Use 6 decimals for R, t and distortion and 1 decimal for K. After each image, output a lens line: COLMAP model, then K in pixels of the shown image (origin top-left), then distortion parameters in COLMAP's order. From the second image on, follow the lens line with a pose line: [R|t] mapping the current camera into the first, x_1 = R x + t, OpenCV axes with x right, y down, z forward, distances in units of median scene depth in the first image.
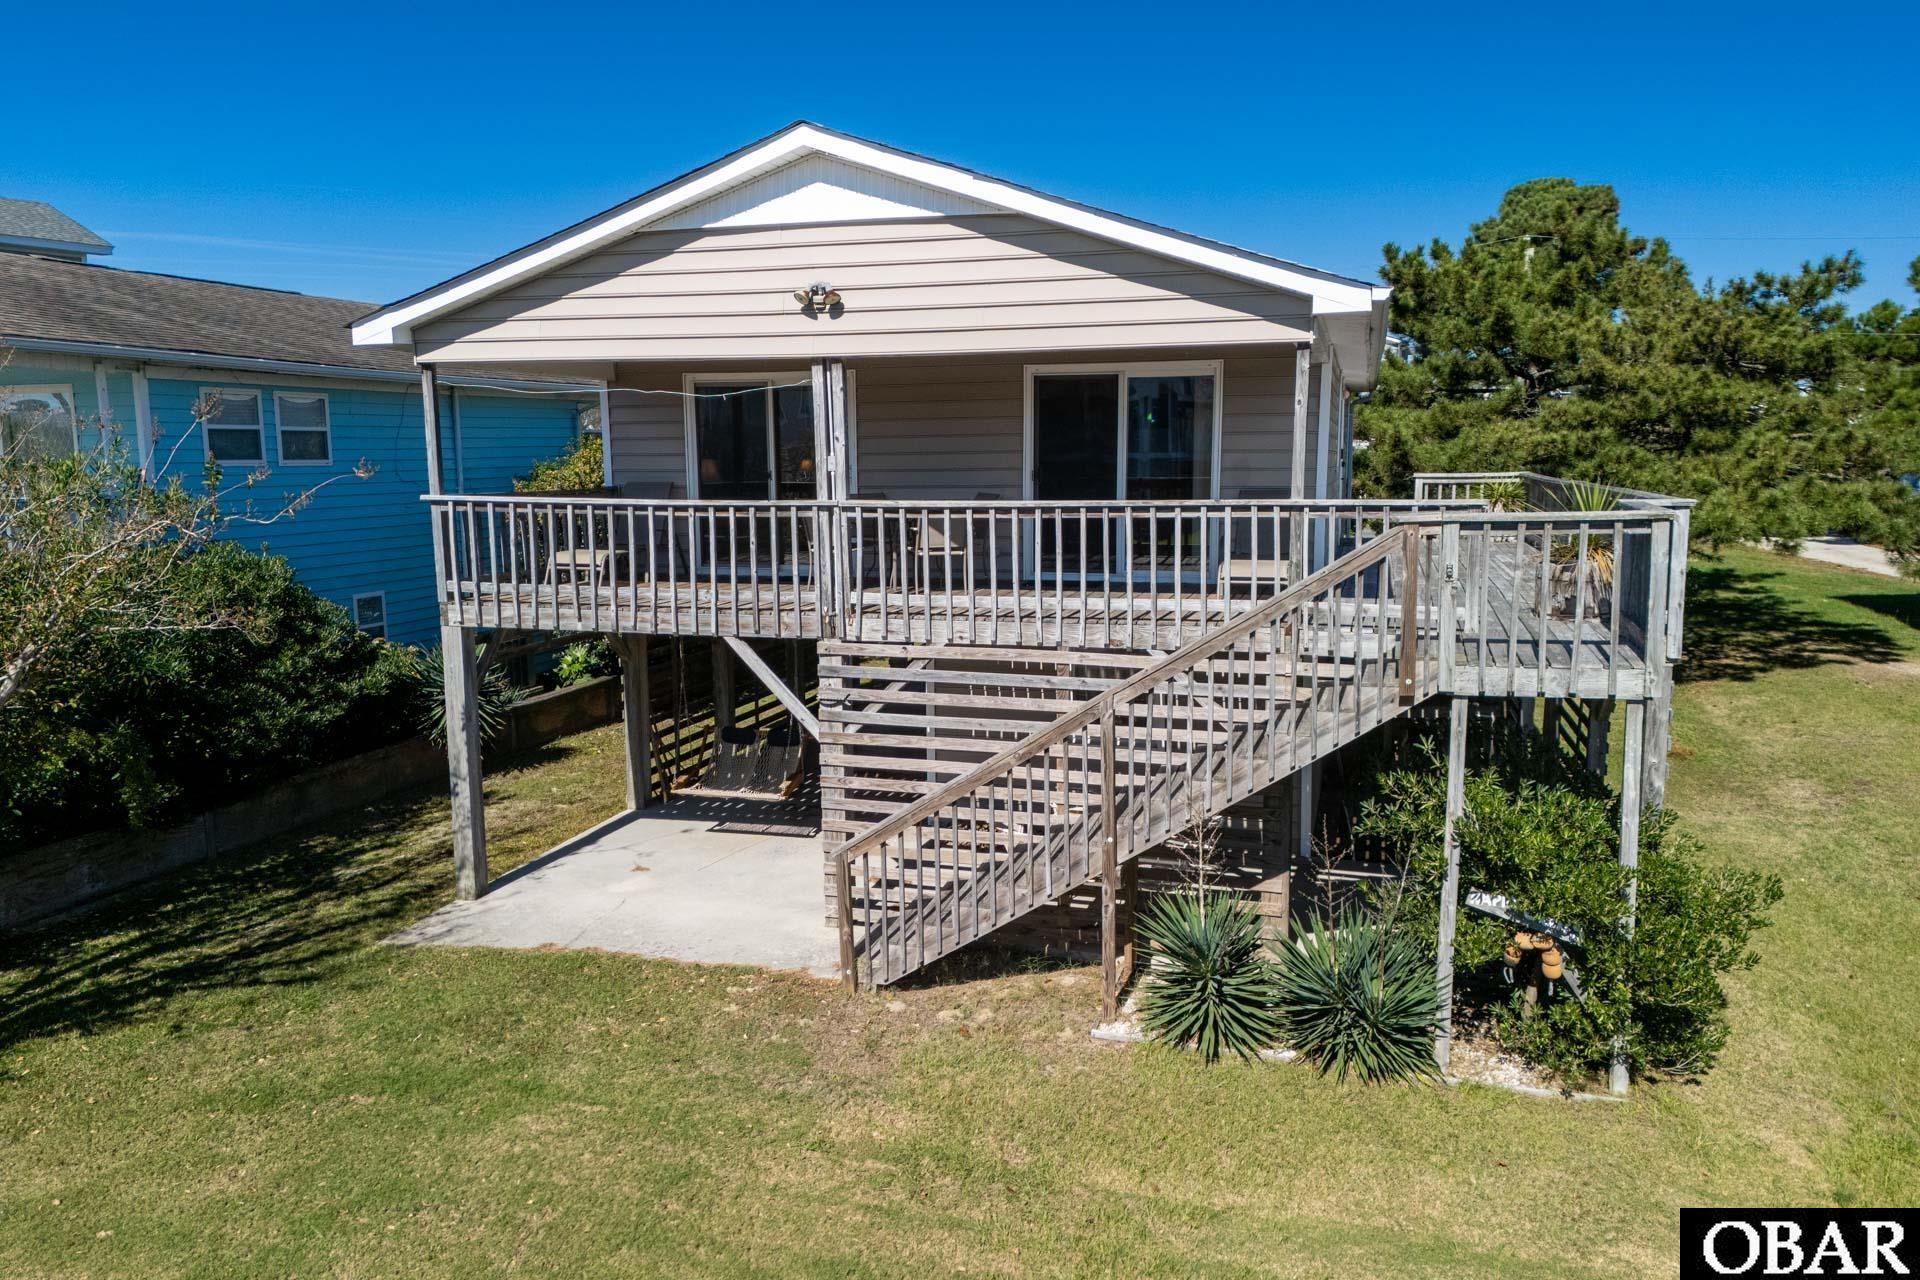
lens RADIAL K [[1389.4, 0, 954.2], [0, 1389.4, 643.1], [0, 0, 1]] dist [0.059813, -0.043757]
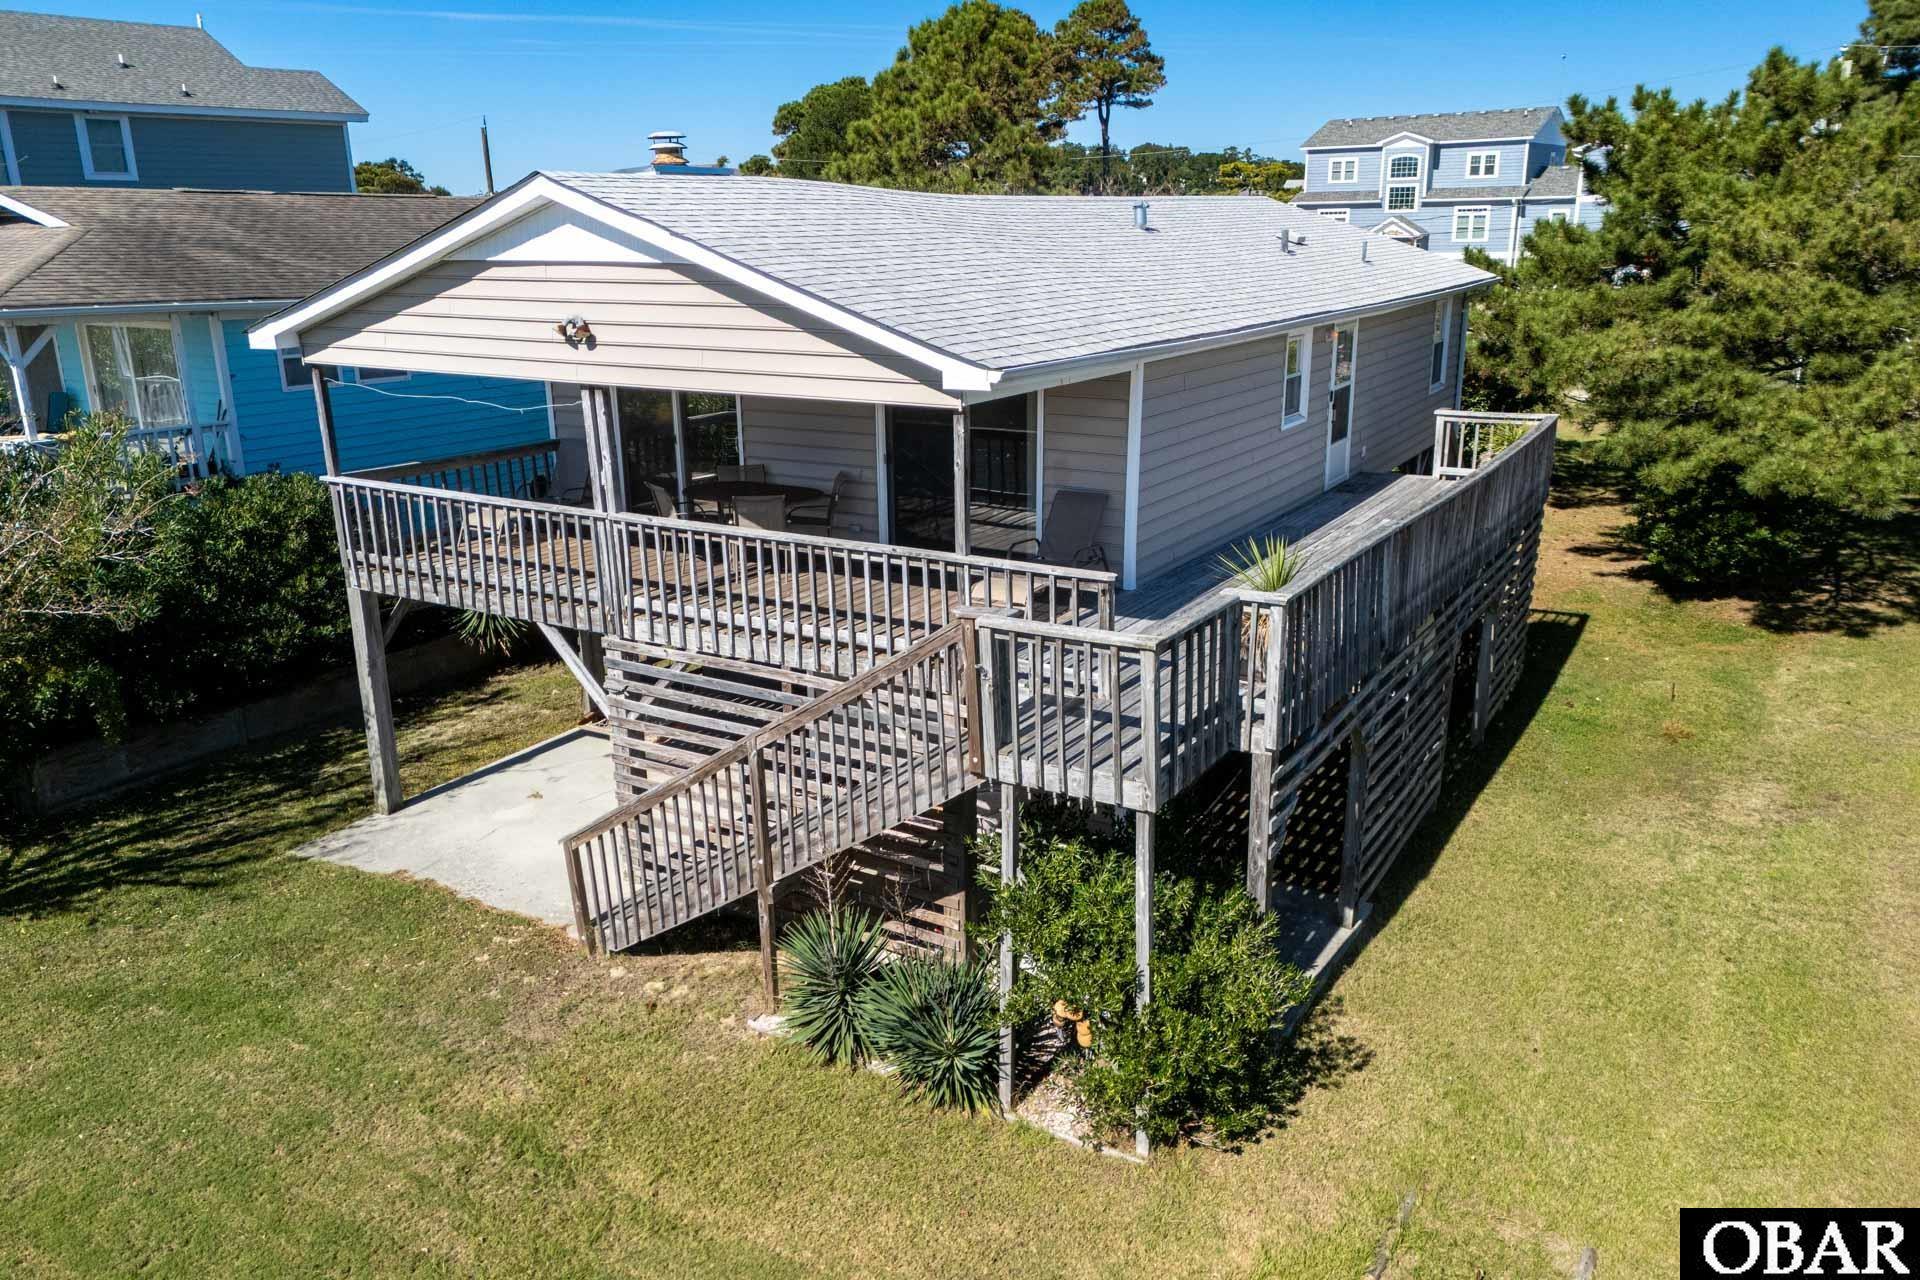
lens RADIAL K [[1389.4, 0, 953.7], [0, 1389.4, 641.8], [0, 0, 1]] dist [0.059813, -0.043757]
pose [[0.969445, 0.067667, -0.235792, 0.431615], [-0.032467, 0.988139, 0.150089, -0.171187], [0.243151, -0.137848, 0.960143, -0.001744]]
